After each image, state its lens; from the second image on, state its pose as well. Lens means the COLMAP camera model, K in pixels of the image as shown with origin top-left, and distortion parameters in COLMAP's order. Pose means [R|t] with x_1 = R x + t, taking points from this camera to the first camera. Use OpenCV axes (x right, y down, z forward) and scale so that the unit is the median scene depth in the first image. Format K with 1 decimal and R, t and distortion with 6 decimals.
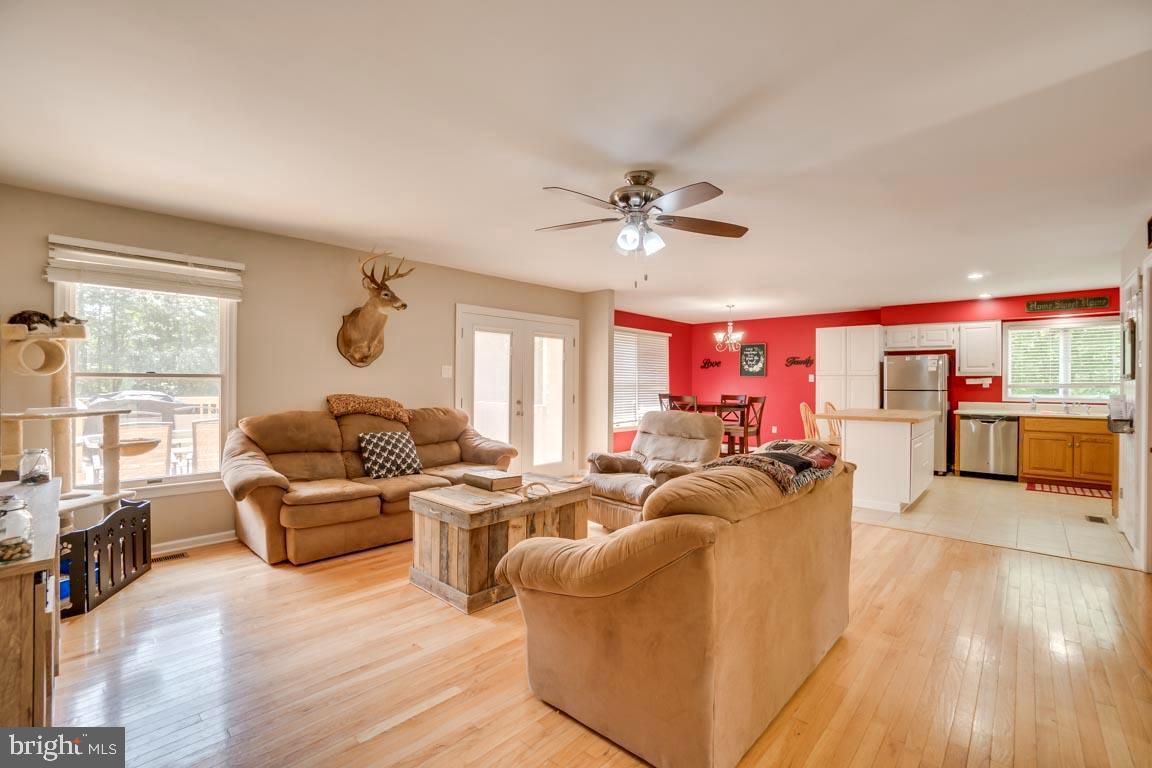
lens RADIAL K [[517.9, 0, 557.8], [0, 517.9, 379.1], [0, 0, 1]] dist [-0.031327, 0.001915]
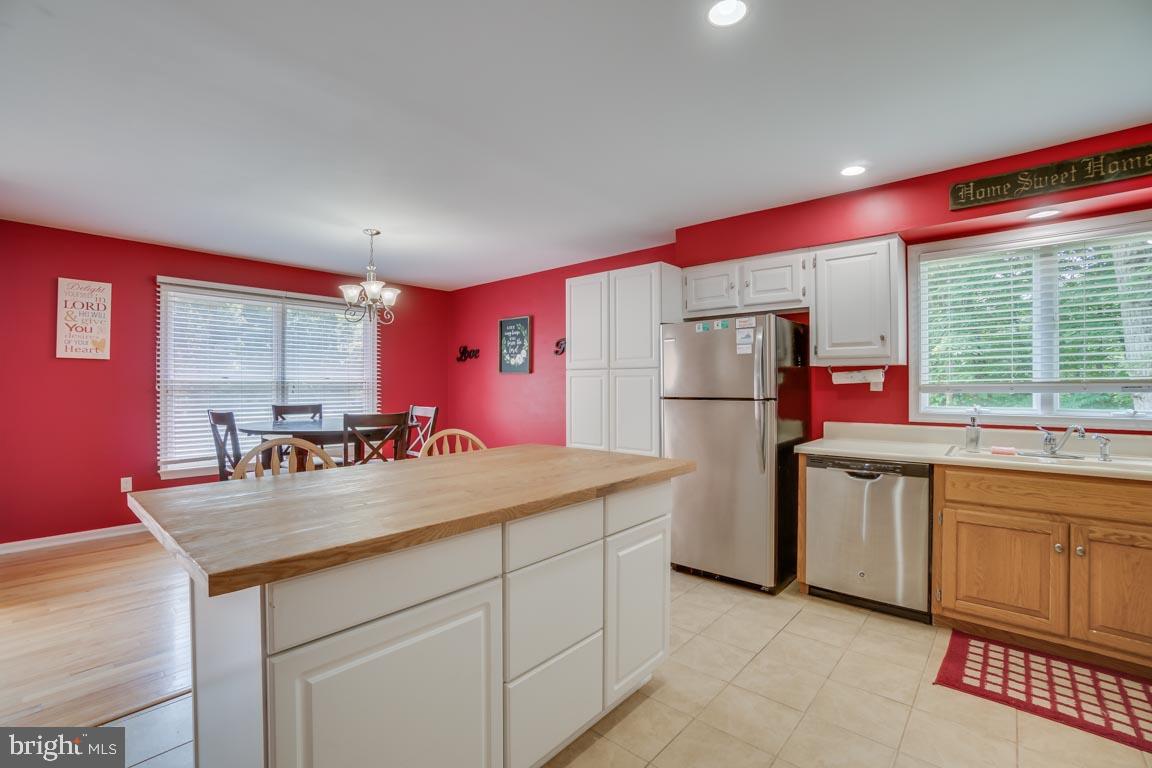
lens RADIAL K [[517.9, 0, 564.2], [0, 517.9, 381.7], [0, 0, 1]] dist [-0.031327, 0.001915]
pose [[0.999557, -0.009463, 0.028213, 0.560193], [0.009441, 0.999955, 0.000903, 0.005057], [-0.028220, -0.000636, 0.999602, 0.555563]]
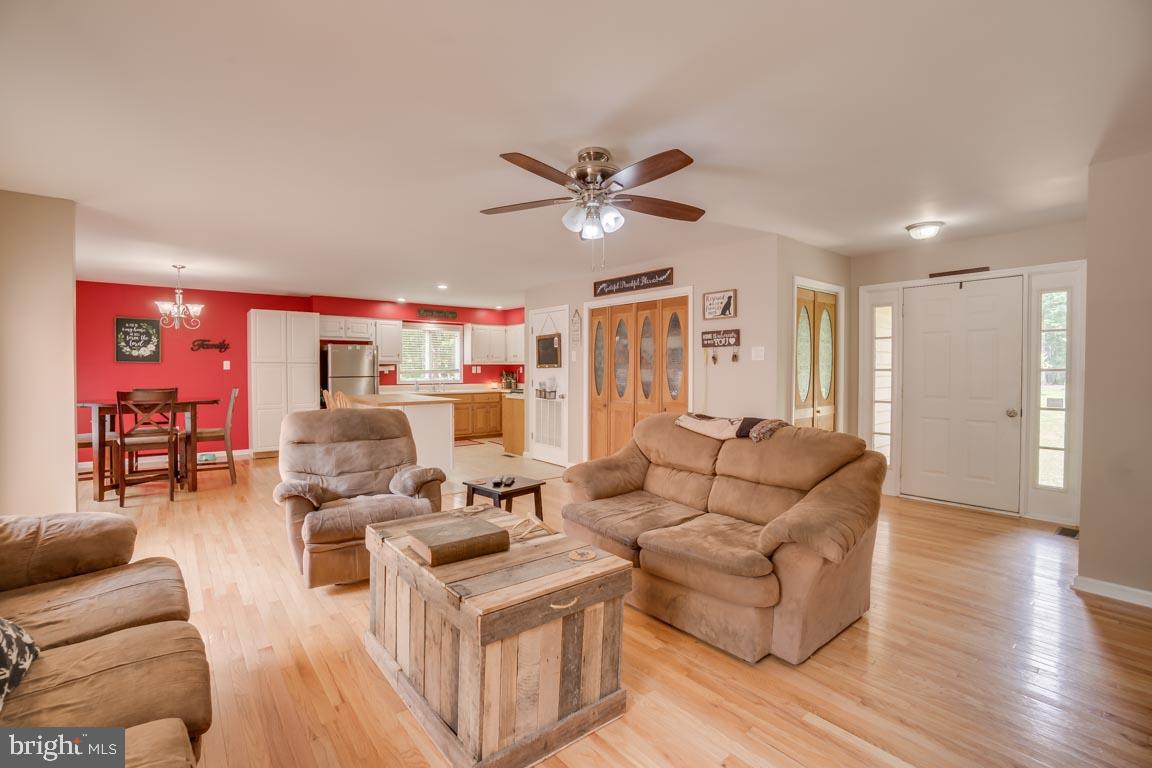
lens RADIAL K [[517.9, 0, 567.2], [0, 517.9, 375.0], [0, 0, 1]] dist [-0.031327, 0.001915]
pose [[0.122681, -0.016423, 0.992310, -0.351865], [-0.002323, 0.999856, 0.016835, -0.001748], [-0.992443, -0.004371, 0.122625, 0.412824]]
